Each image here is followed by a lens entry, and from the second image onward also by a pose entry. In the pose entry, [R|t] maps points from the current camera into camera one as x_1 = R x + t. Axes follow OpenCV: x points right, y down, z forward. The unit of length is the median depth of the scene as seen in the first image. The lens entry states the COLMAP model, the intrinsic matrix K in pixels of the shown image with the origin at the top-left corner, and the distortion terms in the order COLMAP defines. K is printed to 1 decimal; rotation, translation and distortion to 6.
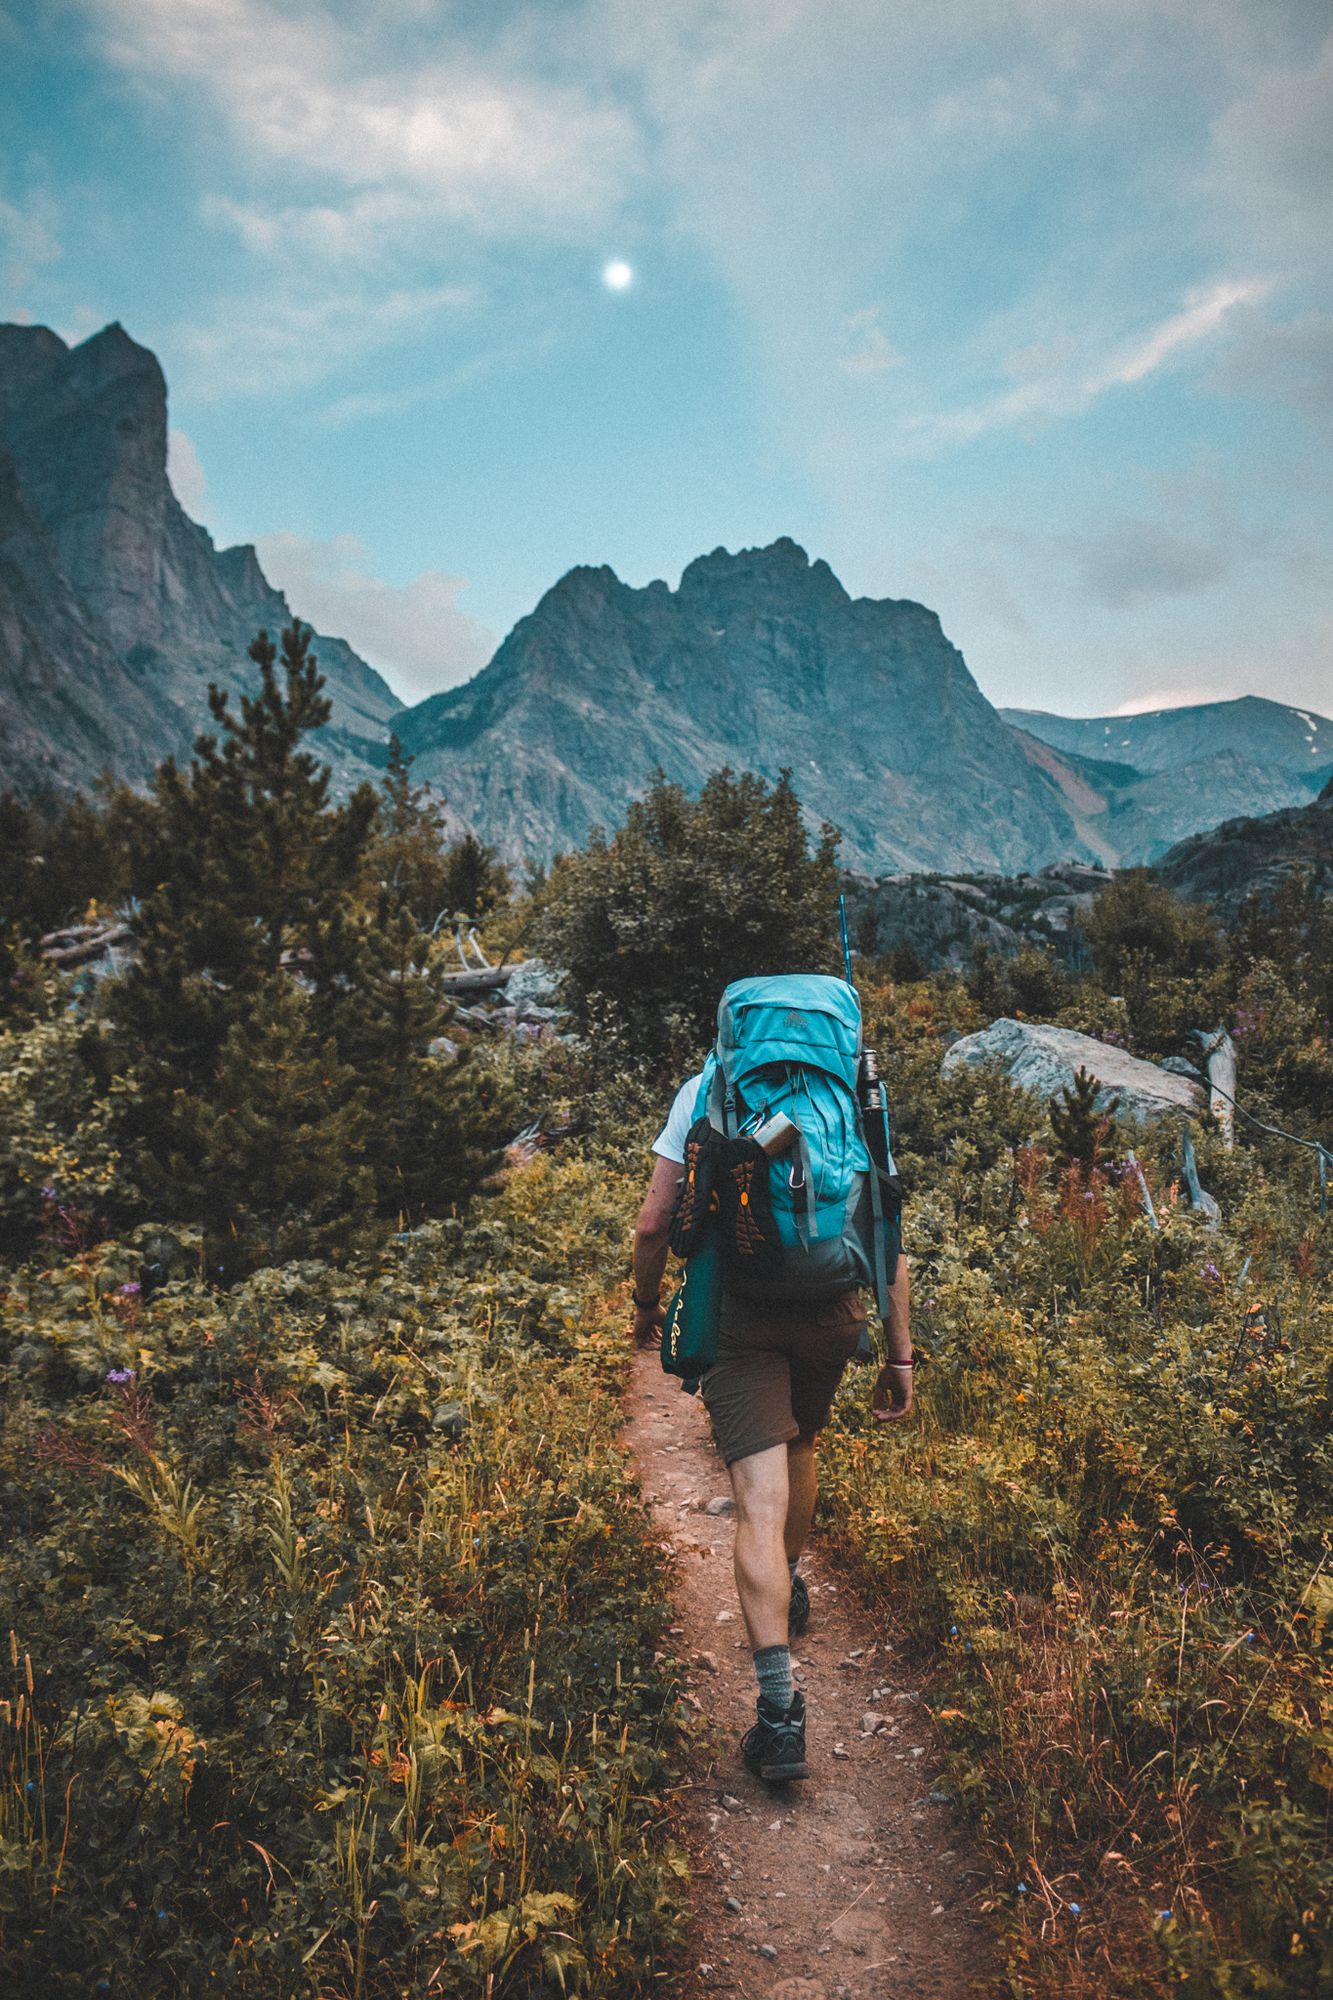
lens RADIAL K [[1848.8, 0, 667.4], [0, 1848.8, 995.1], [0, 0, 1]] dist [-0.066327, 0.000000]
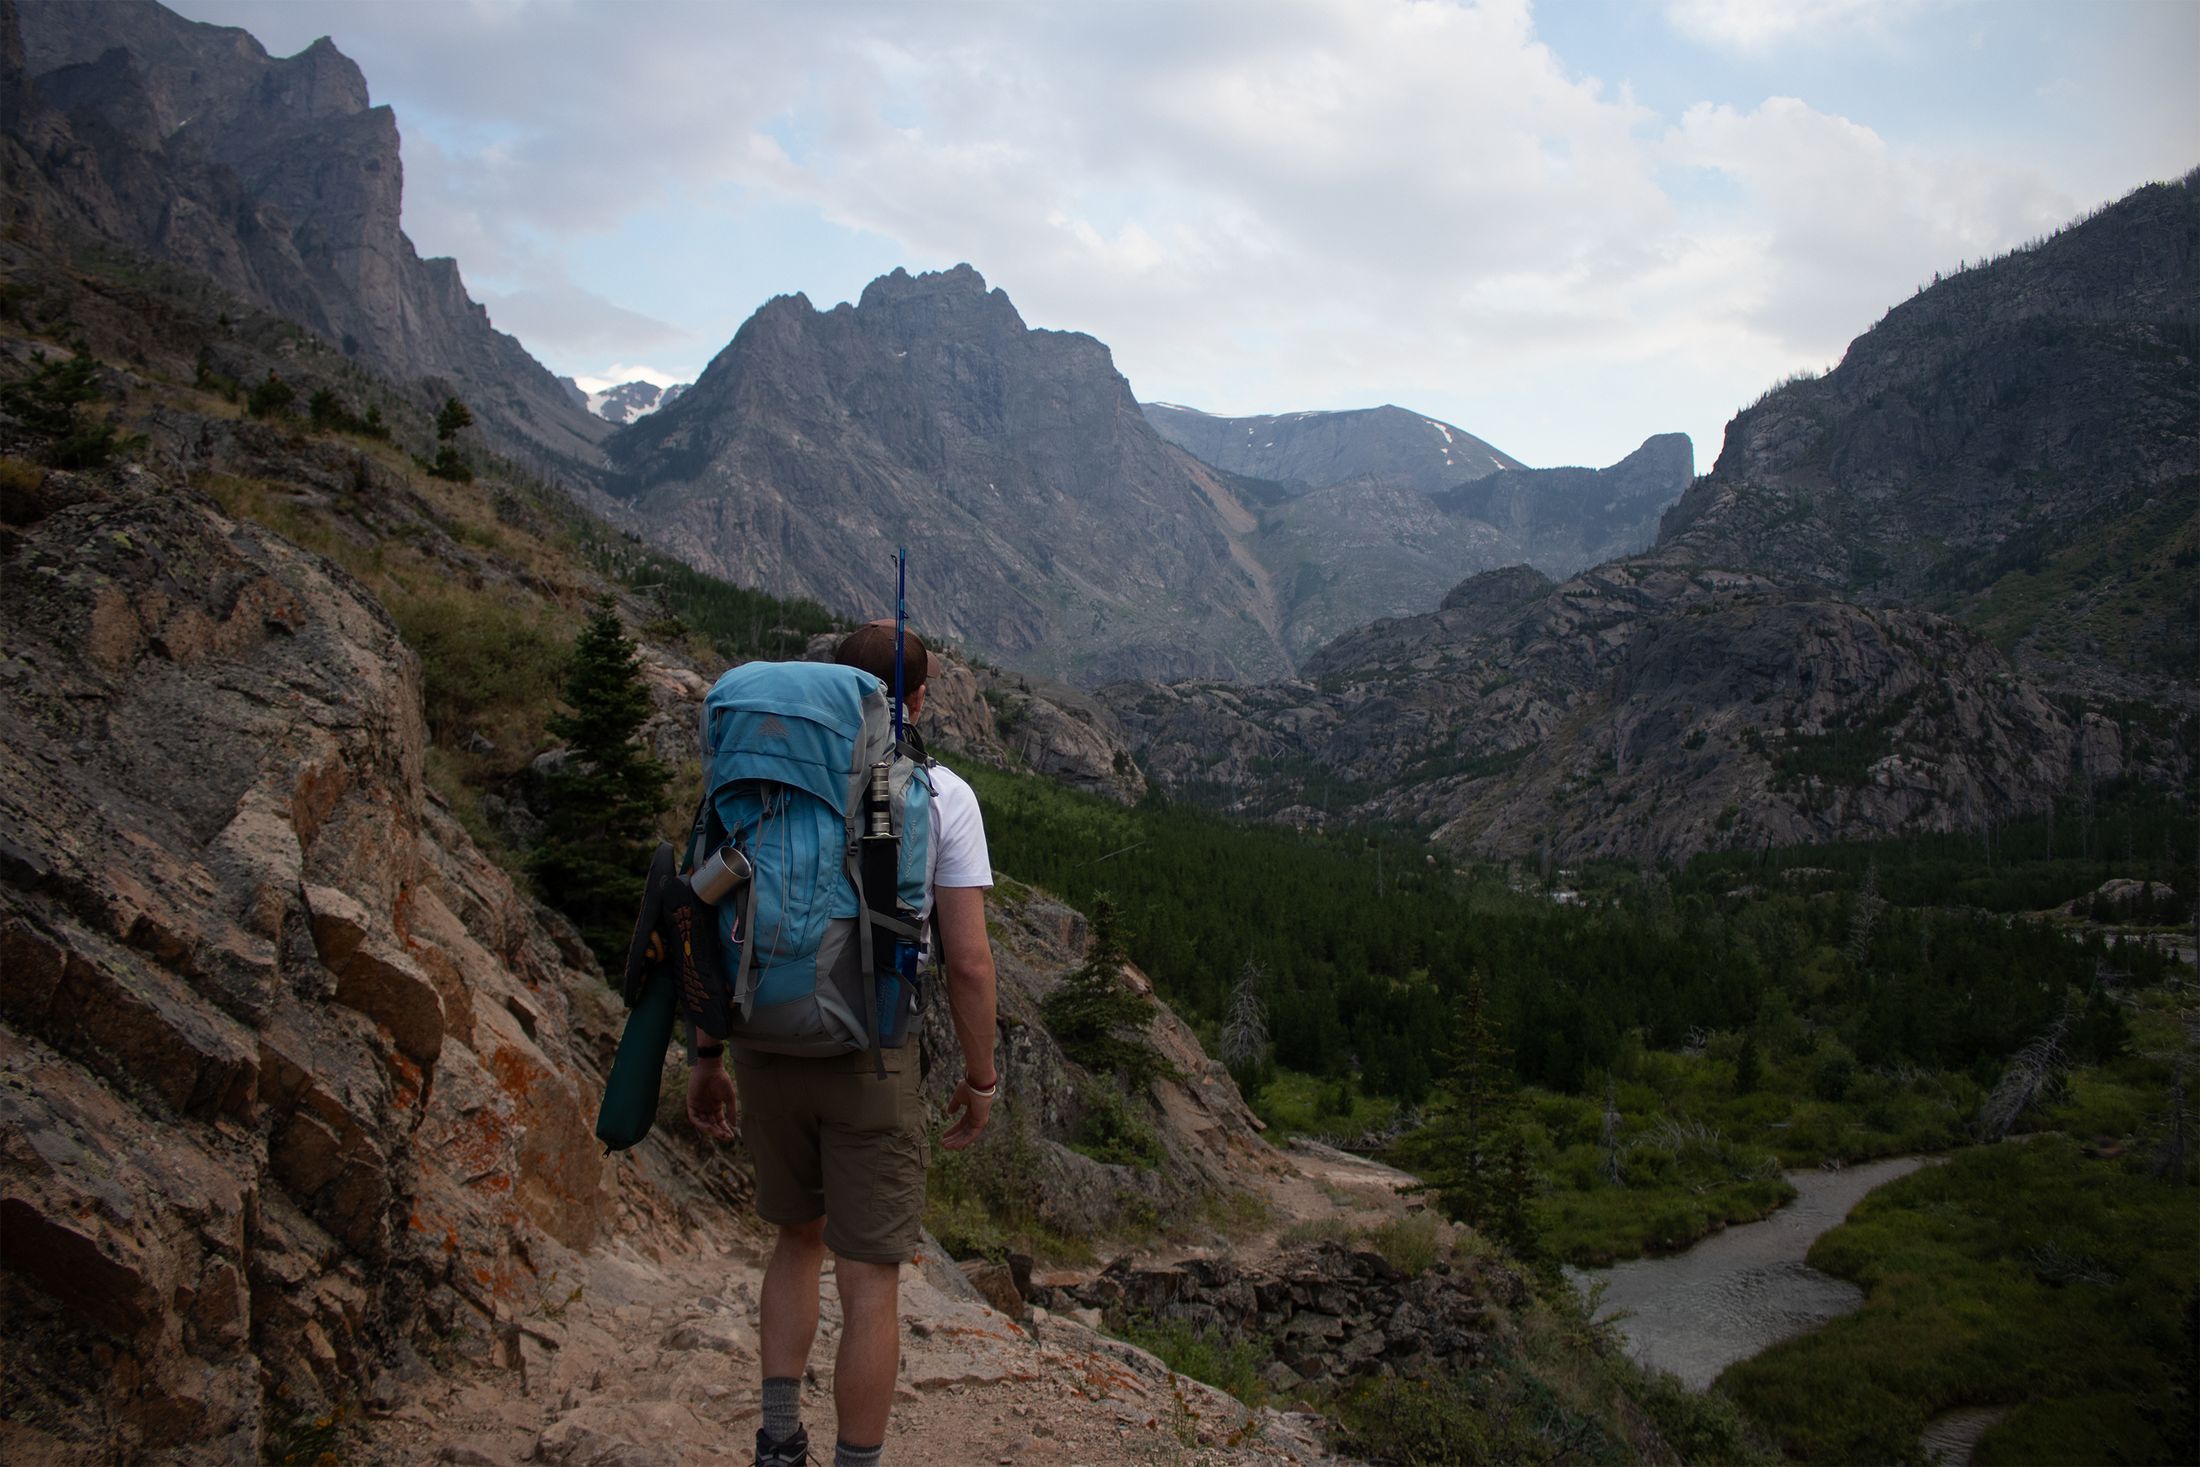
lens RADIAL K [[2033.7, 0, 1100.2], [0, 2033.7, 736.5], [0, 0, 1]] dist [-0.066327, 0.000000]
pose [[0.985562, 0.008979, 0.169076, -0.059211], [-0.014093, 0.999478, 0.029070, -0.016790], [-0.168727, -0.031033, 0.985174, -0.177448]]
